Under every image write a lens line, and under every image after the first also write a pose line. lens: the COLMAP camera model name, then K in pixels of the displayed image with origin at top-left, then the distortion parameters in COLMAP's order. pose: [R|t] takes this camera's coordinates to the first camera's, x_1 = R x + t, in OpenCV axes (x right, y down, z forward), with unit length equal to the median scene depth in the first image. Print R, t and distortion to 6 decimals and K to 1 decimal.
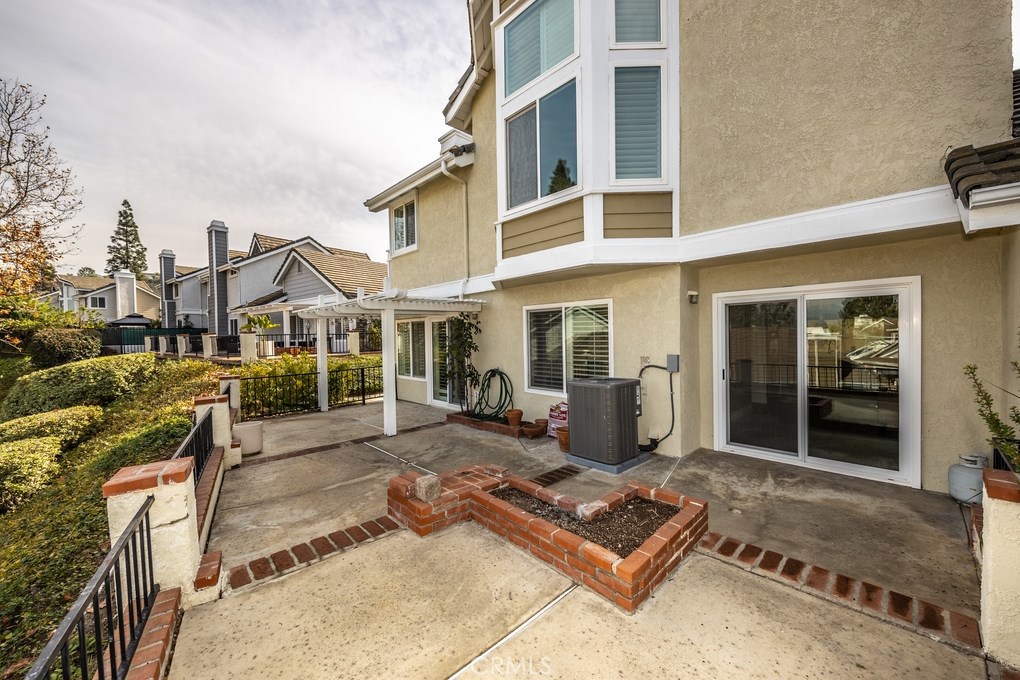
lens RADIAL K [[396.7, 0, 511.1], [0, 396.7, 349.5], [0, 0, 1]] dist [0.014535, -0.008069]
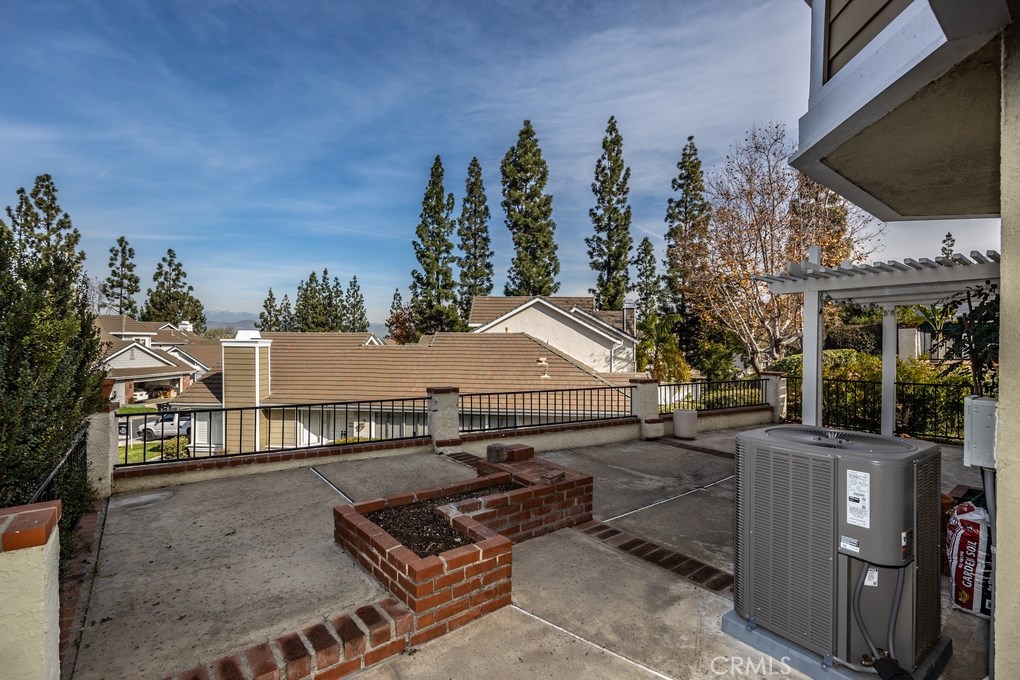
lens RADIAL K [[472.5, 0, 510.0], [0, 472.5, 340.0], [0, 0, 1]] dist [0.016874, -0.000111]
pose [[-0.111252, 0.018977, -0.993611, 0.813907], [-0.038597, 0.998981, 0.023401, -0.022112], [0.993042, 0.040954, -0.110406, 0.789310]]
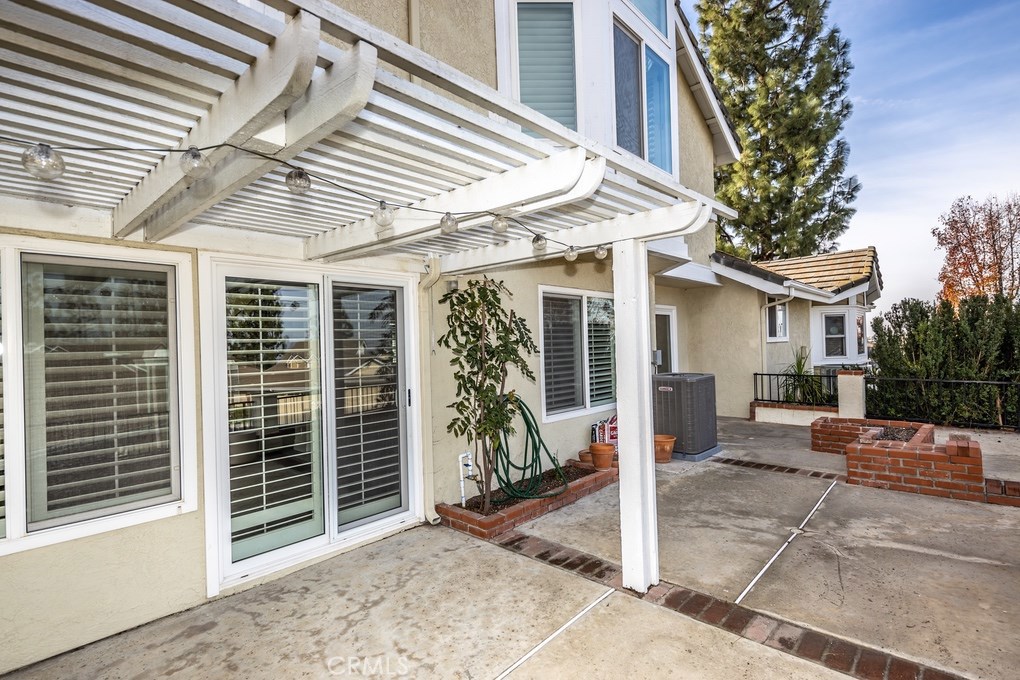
lens RADIAL K [[492.7, 0, 510.0], [0, 492.7, 340.0], [0, 0, 1]] dist [0.000564, 0.000009]
pose [[-0.071278, 0.027119, 0.997088, -1.073801], [0.065063, 0.997628, -0.022483, -0.011510], [-0.995332, 0.063271, -0.072873, 1.622721]]
